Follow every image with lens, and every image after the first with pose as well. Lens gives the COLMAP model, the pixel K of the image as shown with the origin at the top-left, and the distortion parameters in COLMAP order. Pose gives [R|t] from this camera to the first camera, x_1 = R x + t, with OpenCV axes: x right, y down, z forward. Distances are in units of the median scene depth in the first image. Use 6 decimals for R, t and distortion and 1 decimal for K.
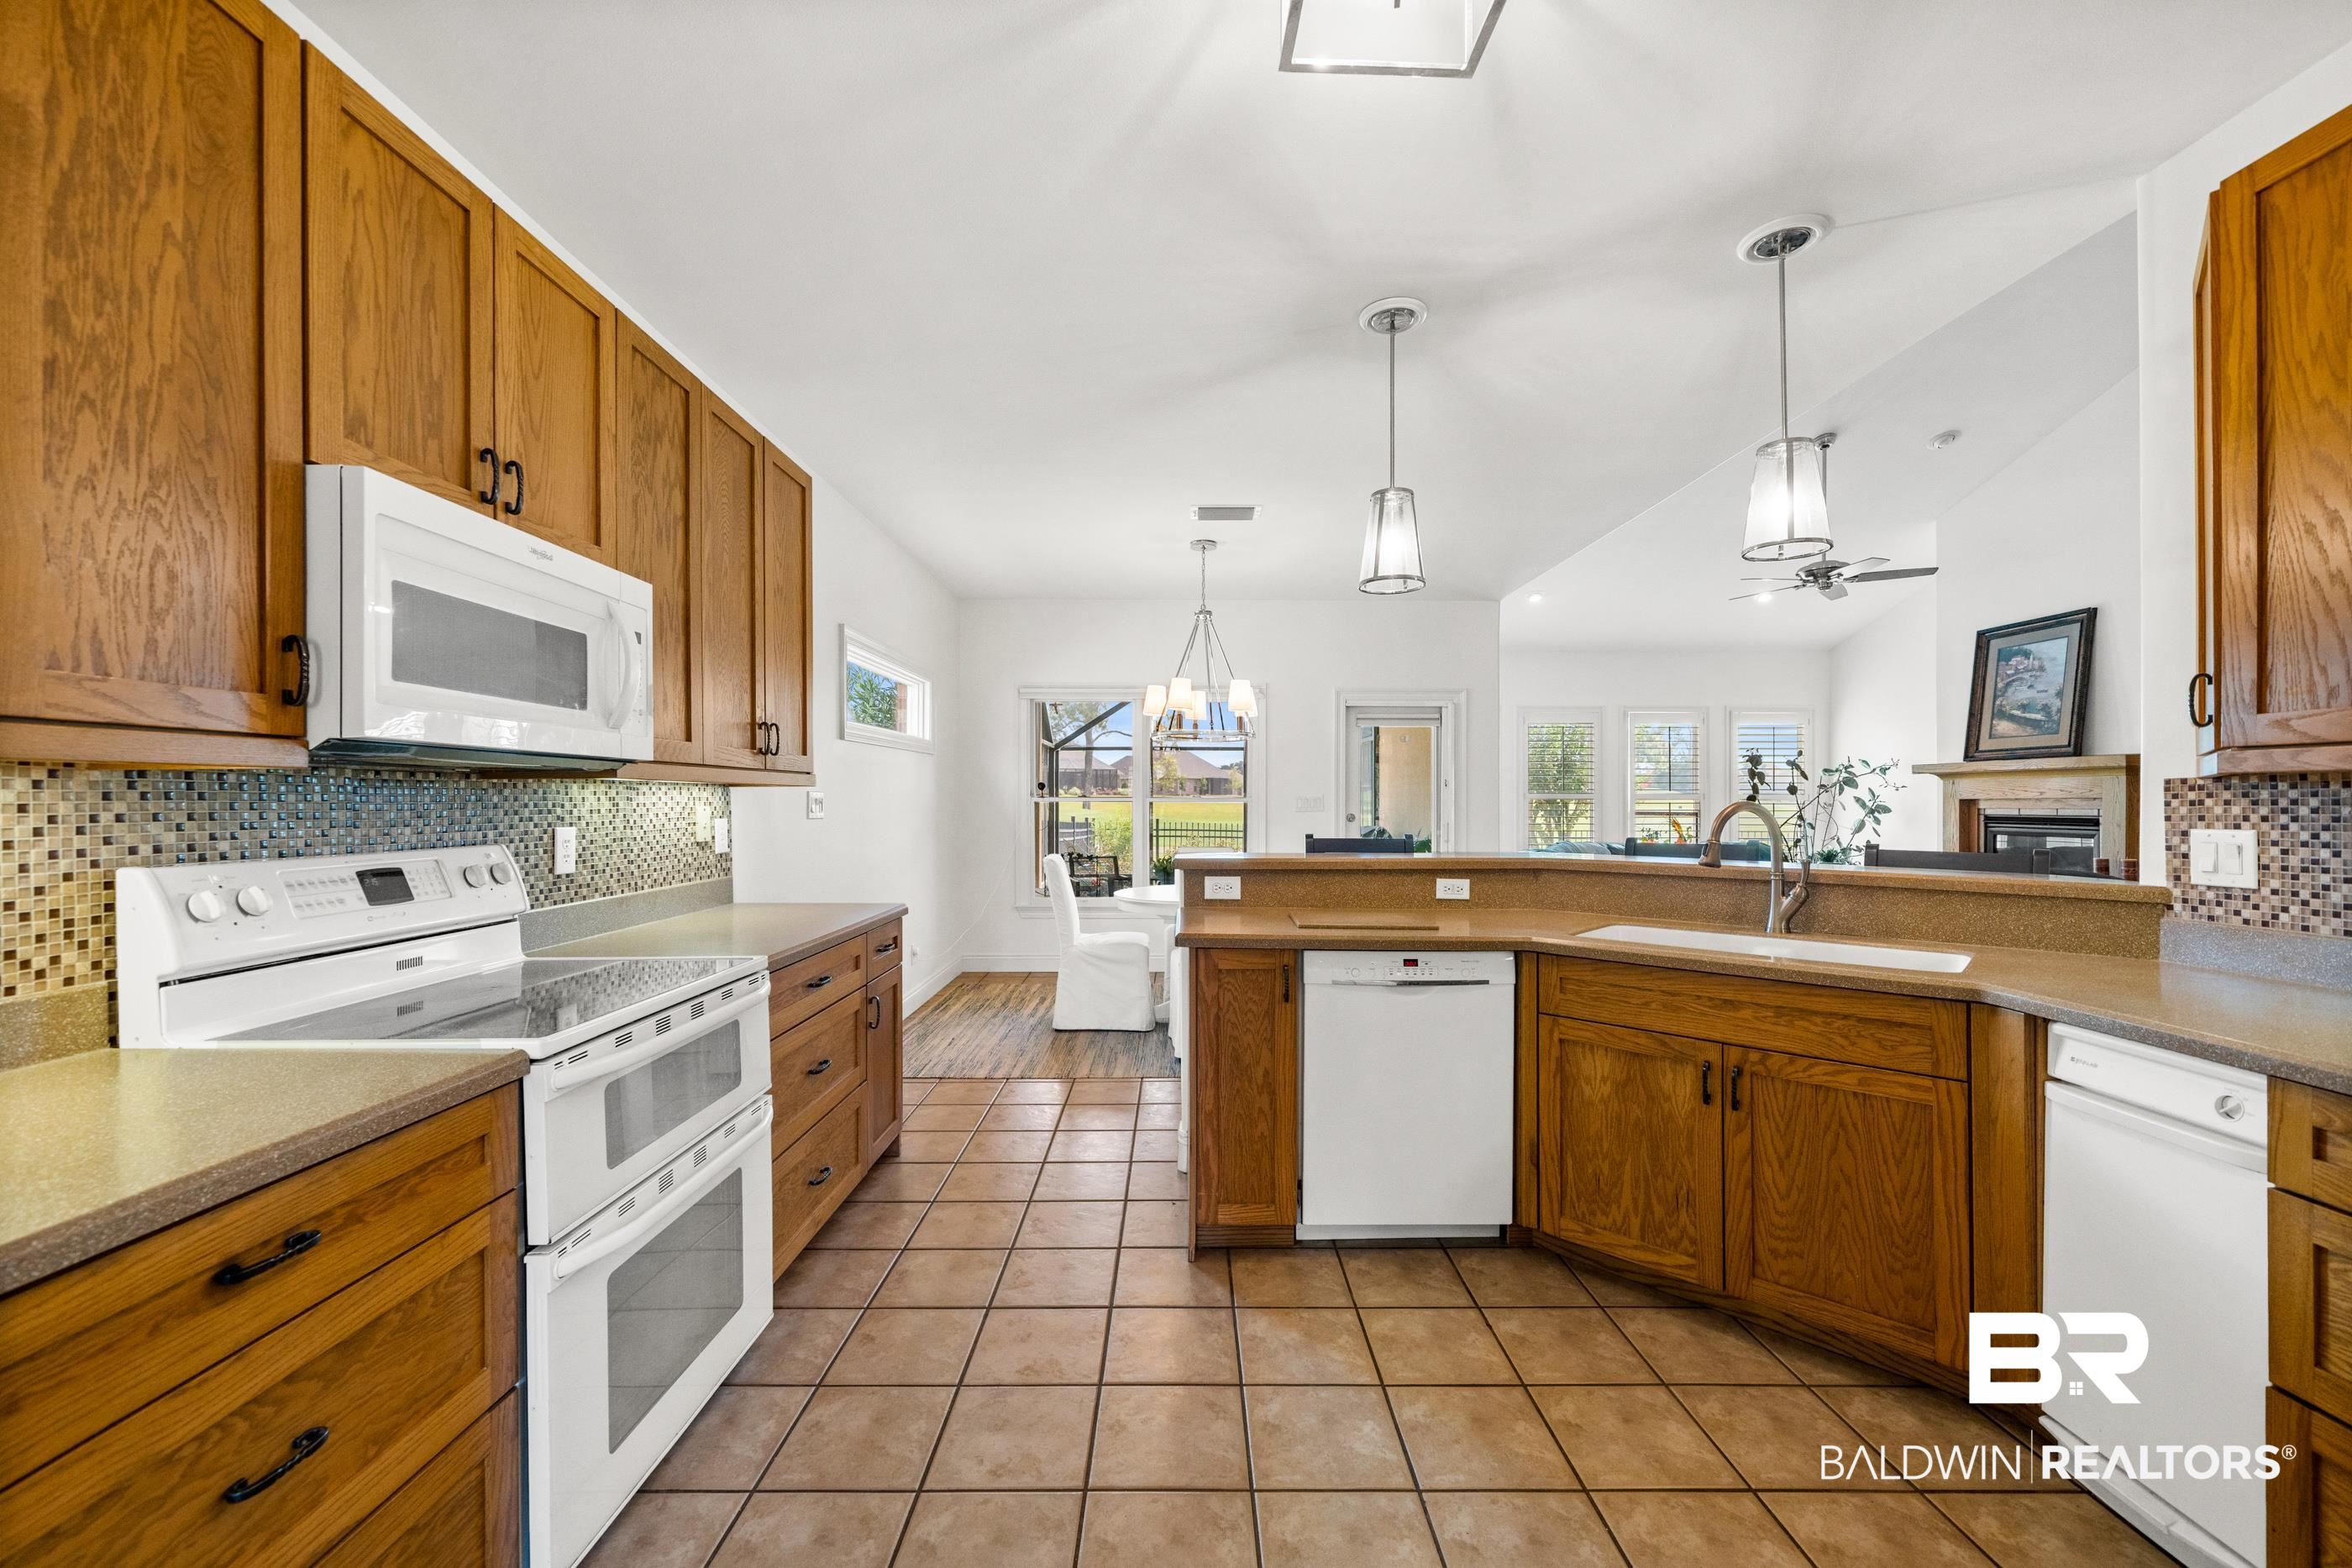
lens RADIAL K [[934.9, 0, 1185.0], [0, 934.9, 799.4], [0, 0, 1]] dist [0.009071, 0.000191]
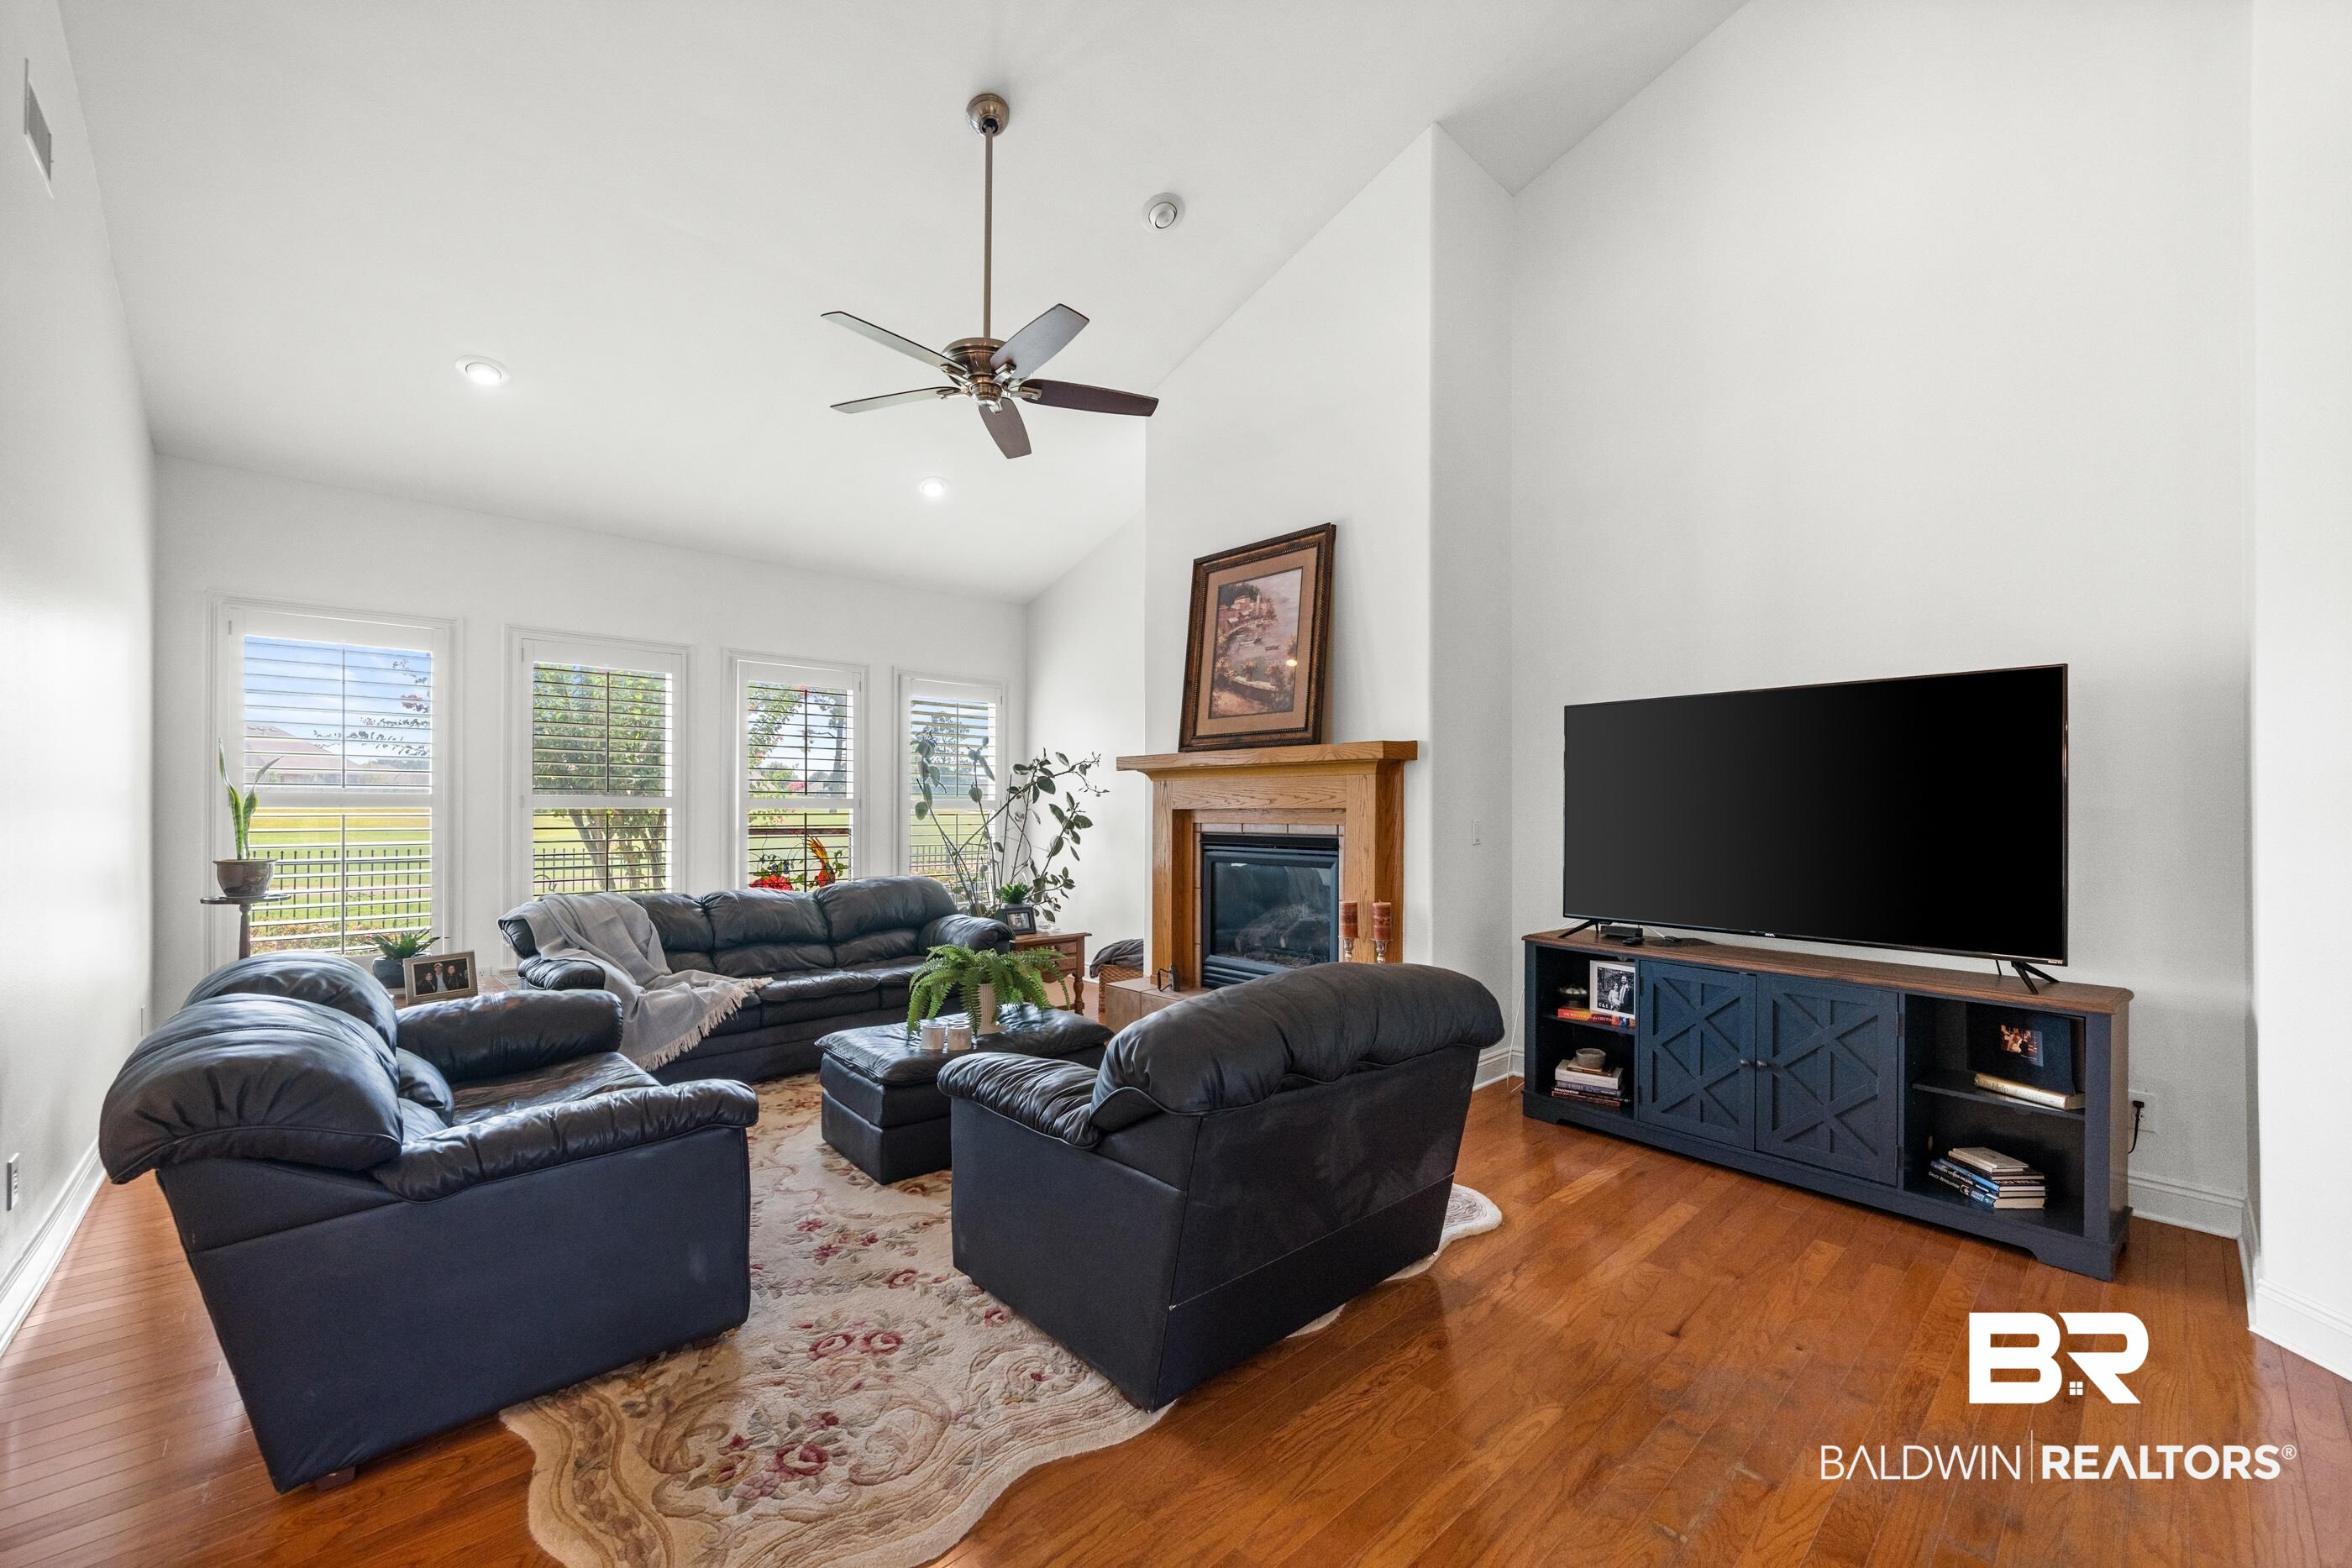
lens RADIAL K [[922.4, 0, 1176.0], [0, 922.4, 784.0], [0, 0, 1]] dist [-0.000242, -0.000015]
pose [[0.742137, 0.018705, 0.669987, 0.371860], [-0.002923, 0.999691, -0.024672, -0.001864], [-0.670242, 0.016352, 0.741963, 0.493622]]
